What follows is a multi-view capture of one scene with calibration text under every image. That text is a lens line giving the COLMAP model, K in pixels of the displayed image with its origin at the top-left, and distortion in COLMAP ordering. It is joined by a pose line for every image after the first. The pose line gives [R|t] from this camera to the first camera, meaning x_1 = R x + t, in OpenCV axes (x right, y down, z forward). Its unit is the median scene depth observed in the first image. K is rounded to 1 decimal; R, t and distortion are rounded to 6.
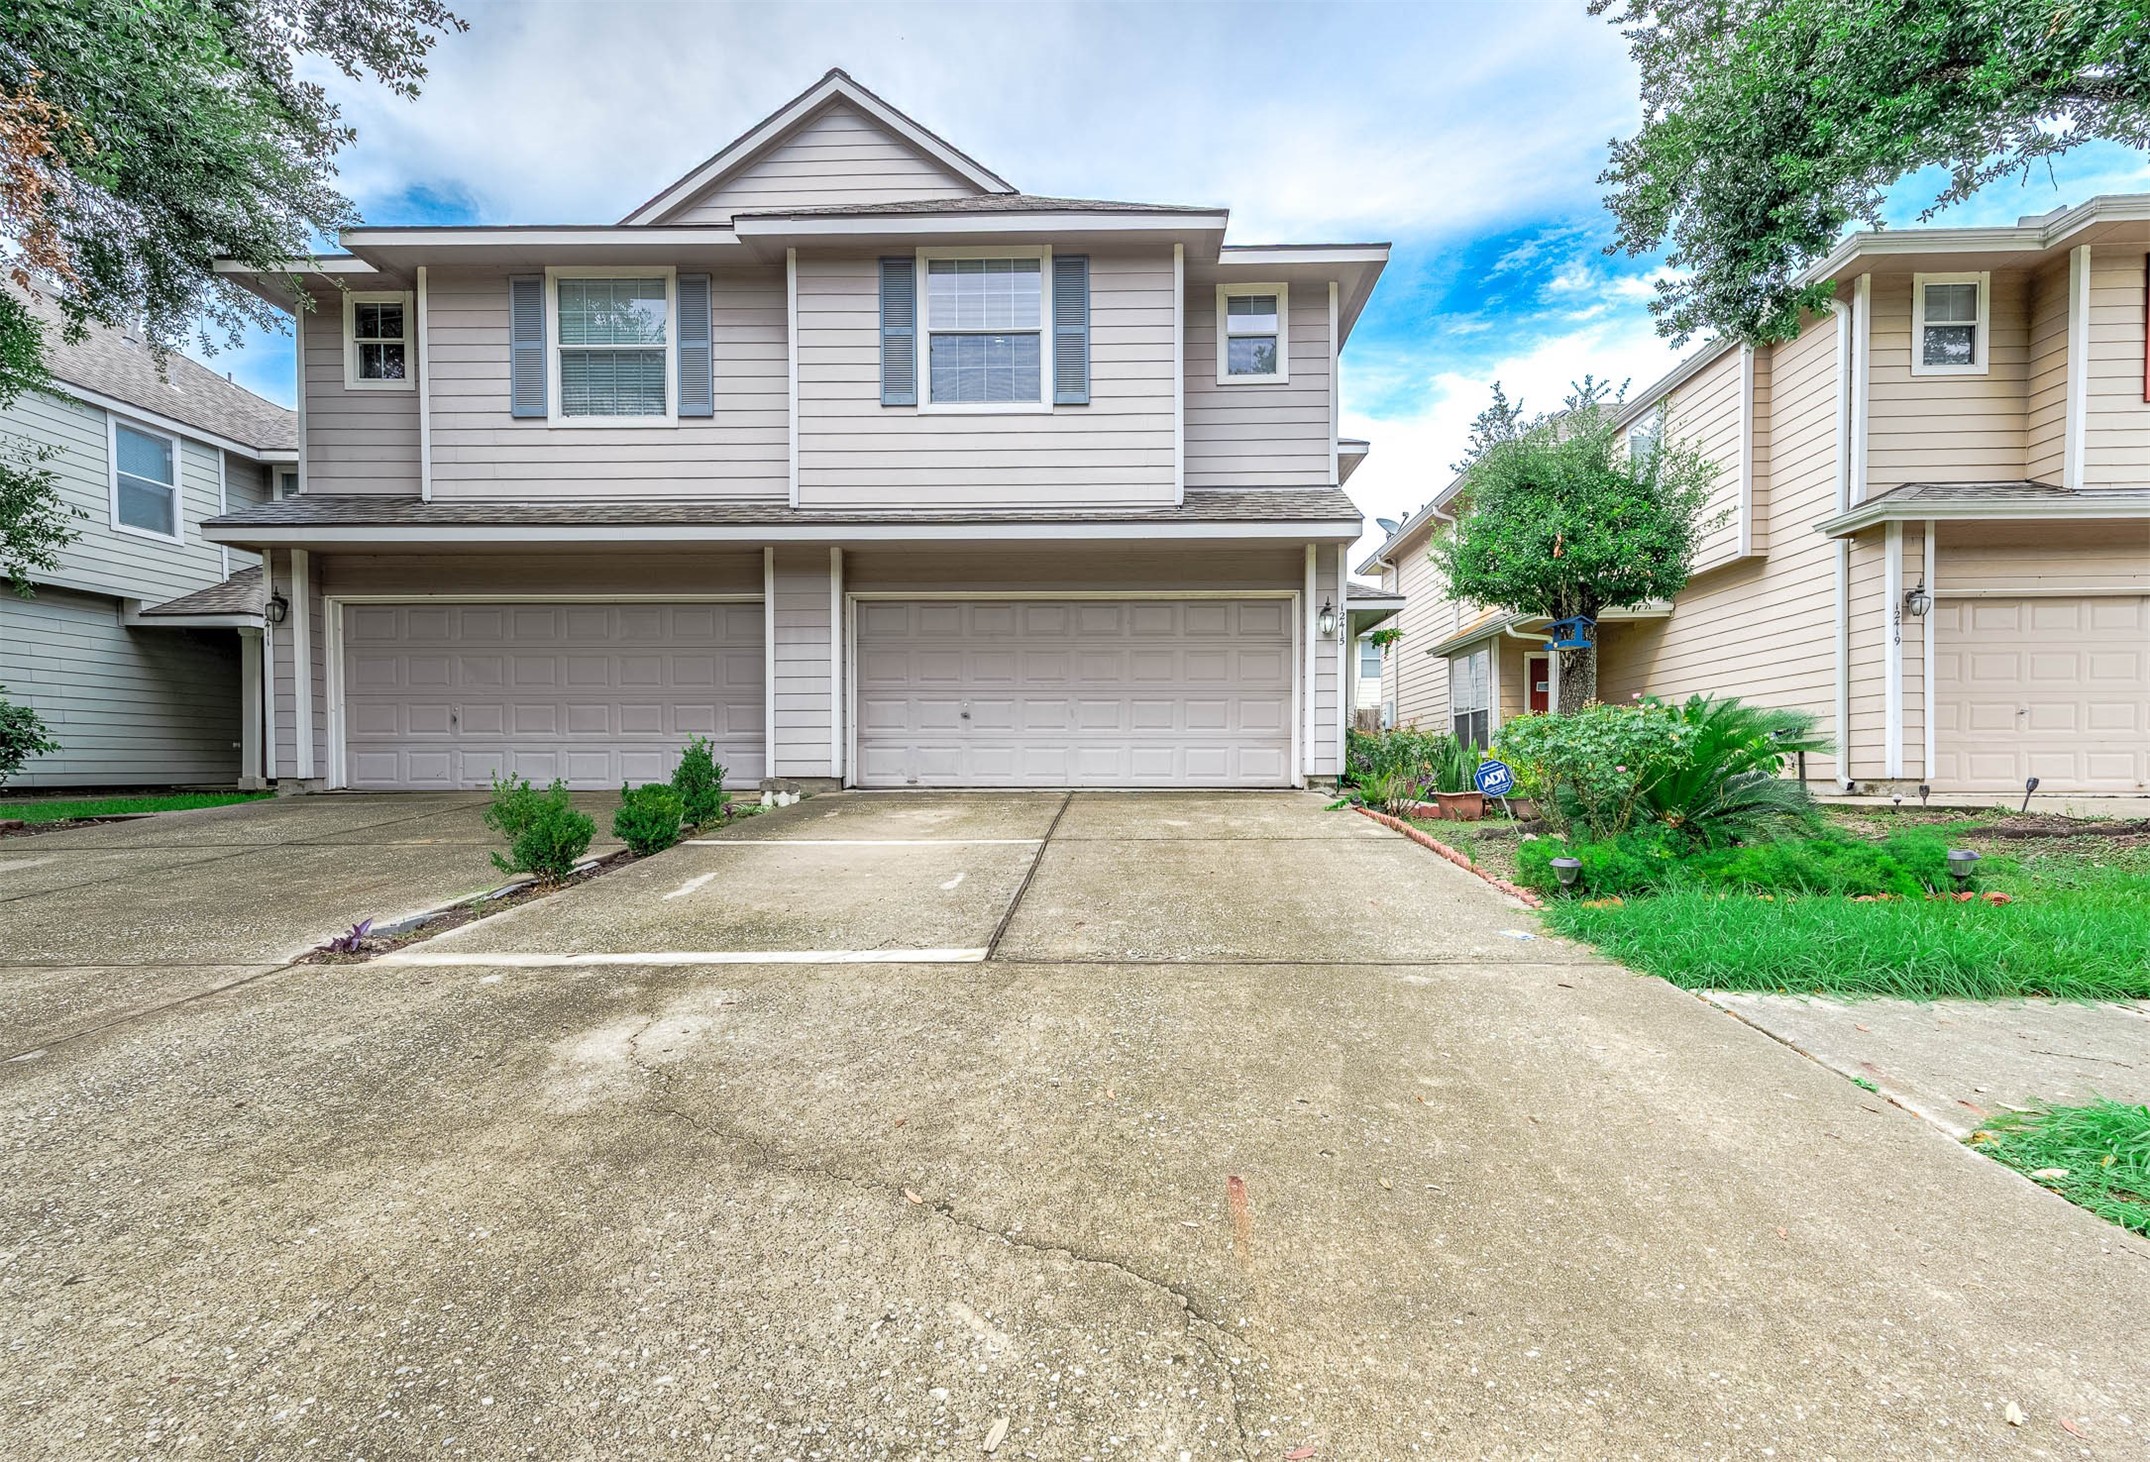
lens RADIAL K [[1006.0, 0, 1091.2], [0, 1006.0, 784.3], [0, 0, 1]] dist [0.019430, -0.000293]
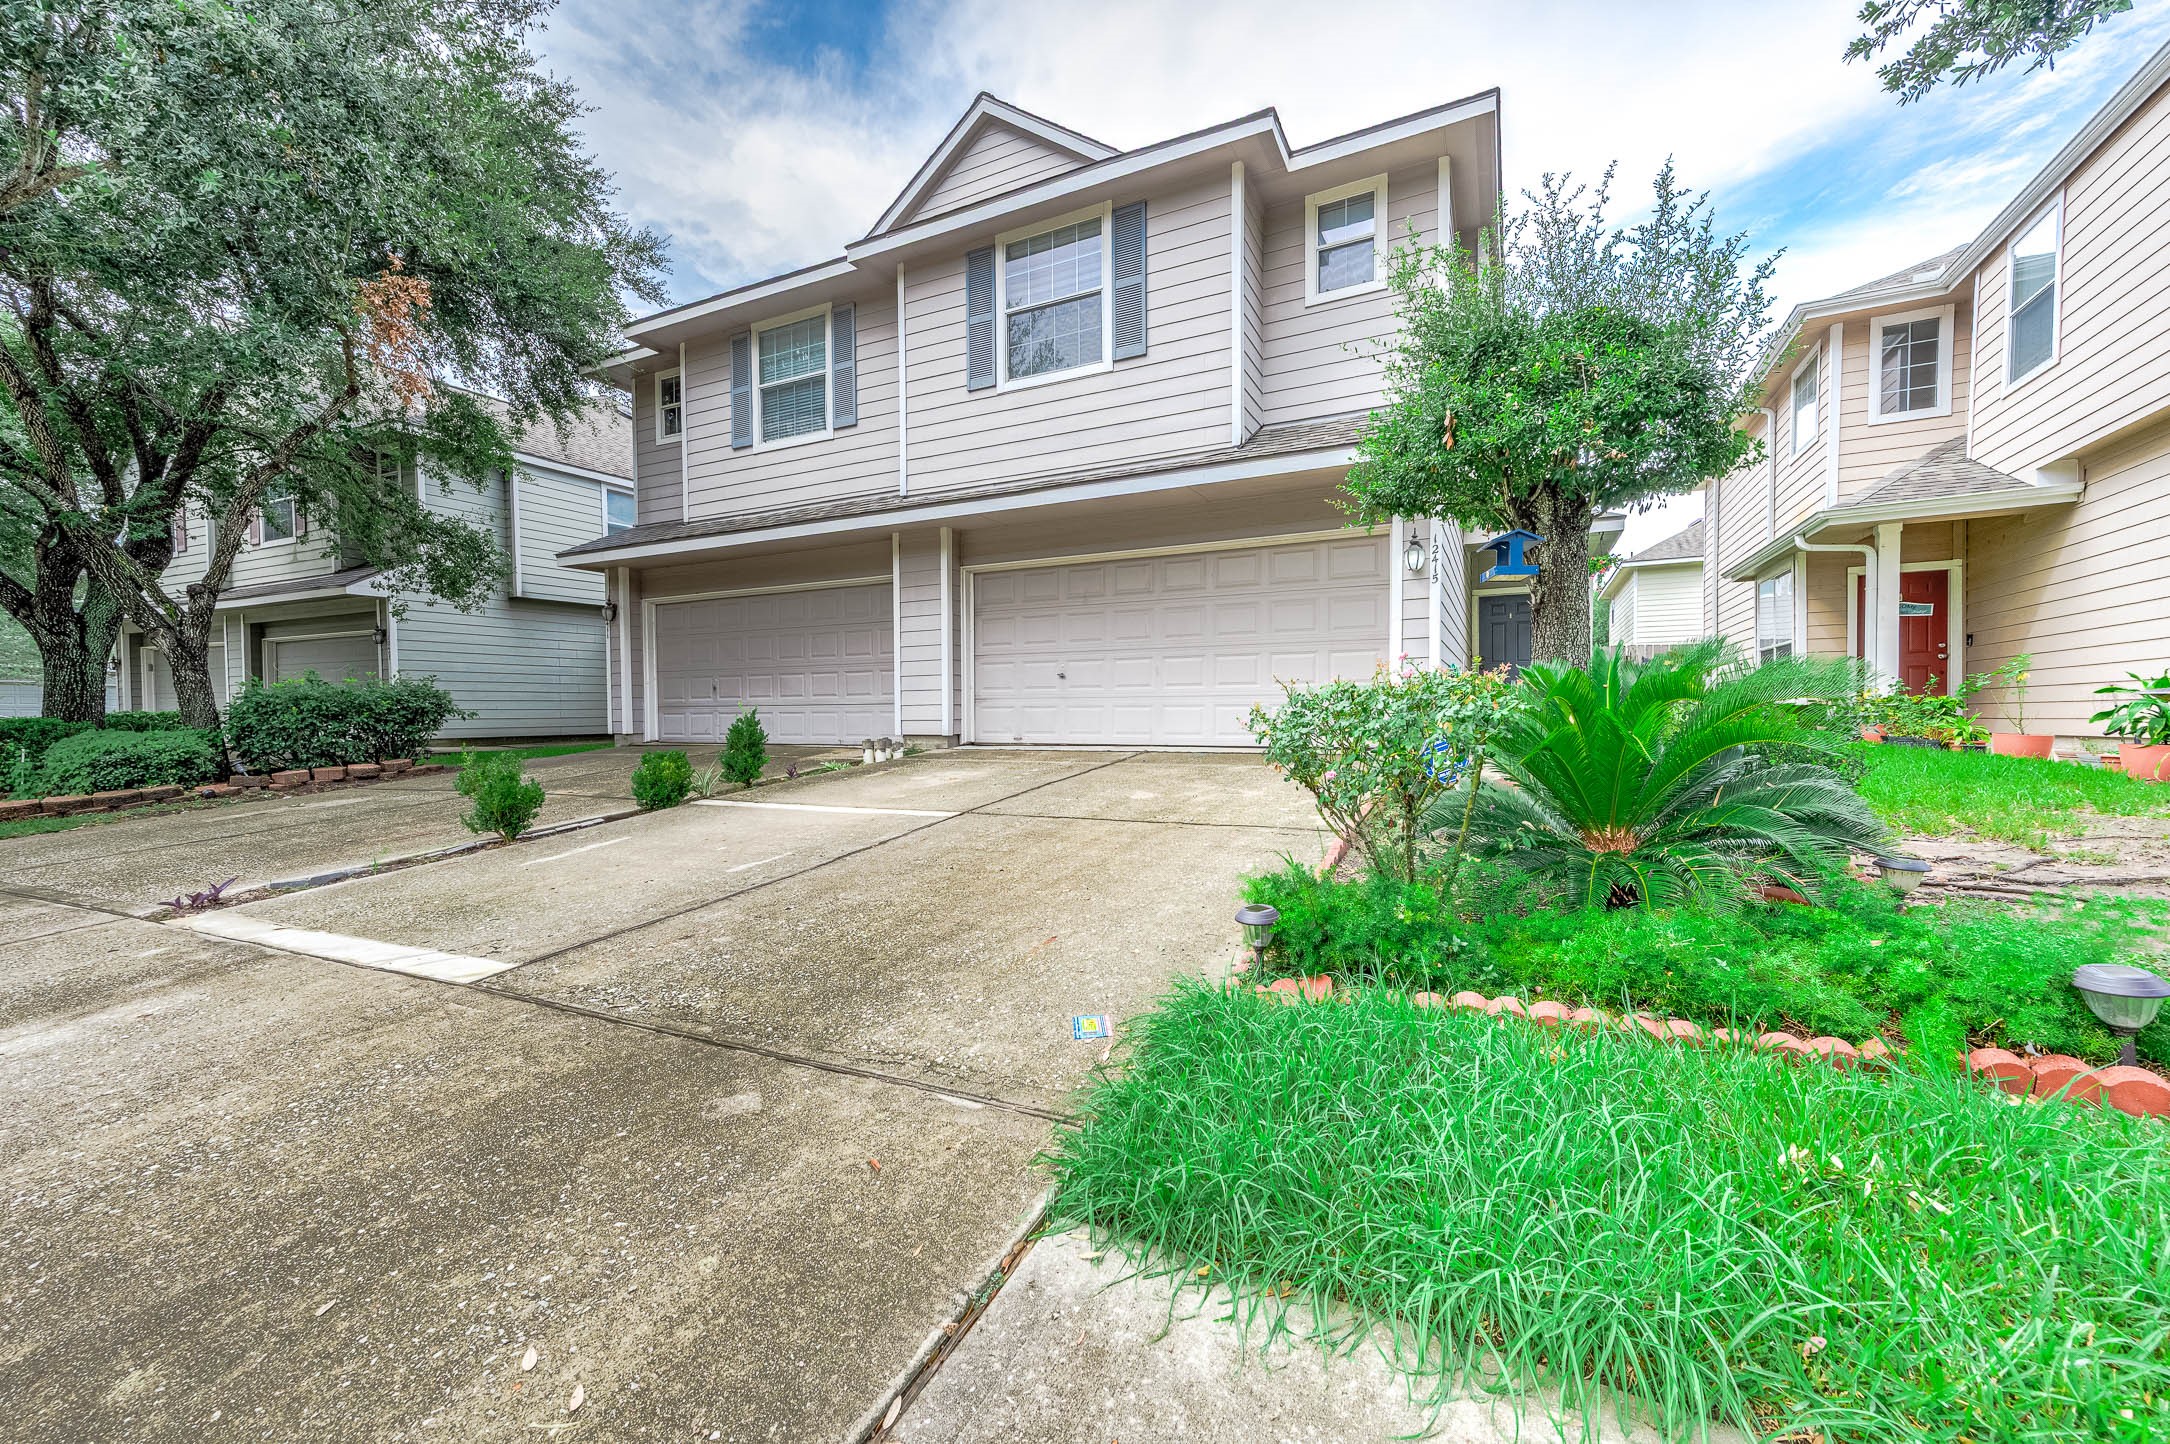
lens RADIAL K [[861.6, 0, 1085.0], [0, 861.6, 722.0], [0, 0, 1]] dist [0.025665, 0.000048]
pose [[0.904732, -0.001246, -0.425979, 0.288555], [0.002781, 0.999992, 0.002981, -0.023827], [0.425971, -0.003882, 0.904728, 0.209470]]
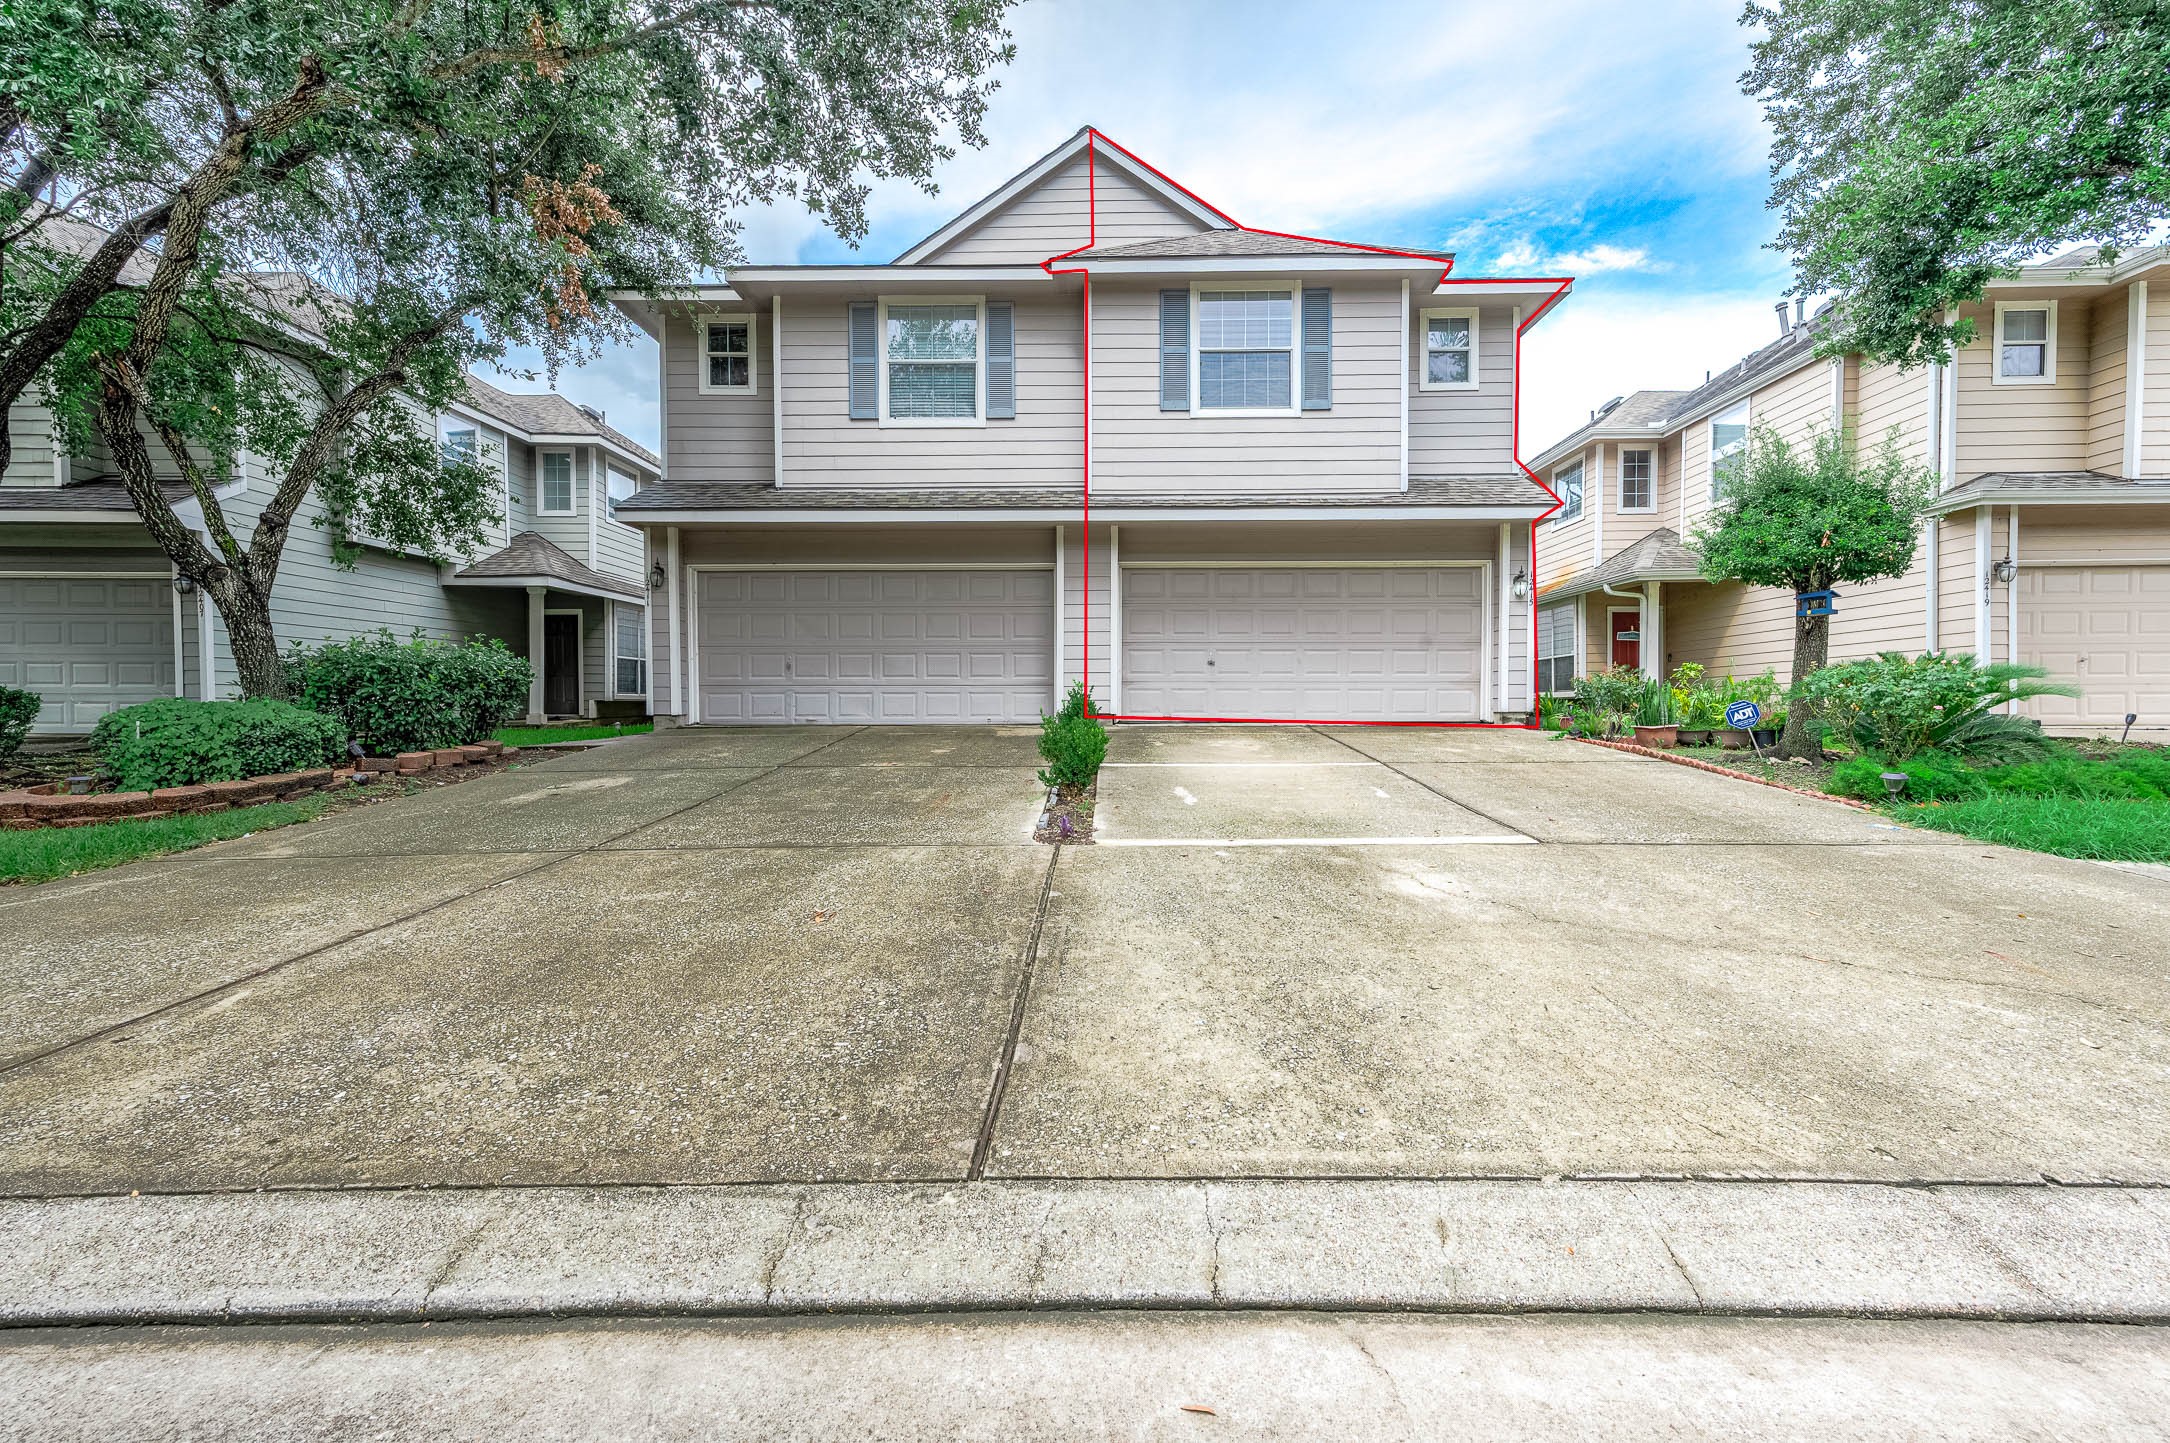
lens RADIAL K [[927.7, 0, 1085.0], [0, 927.7, 721.5], [0, 0, 1]] dist [0.020894, 0.000168]
pose [[0.999922, -0.000523, 0.012460, -0.303934], [0.000494, 0.999997, 0.002324, -0.000197], [-0.012461, -0.002318, 0.999920, -0.124654]]
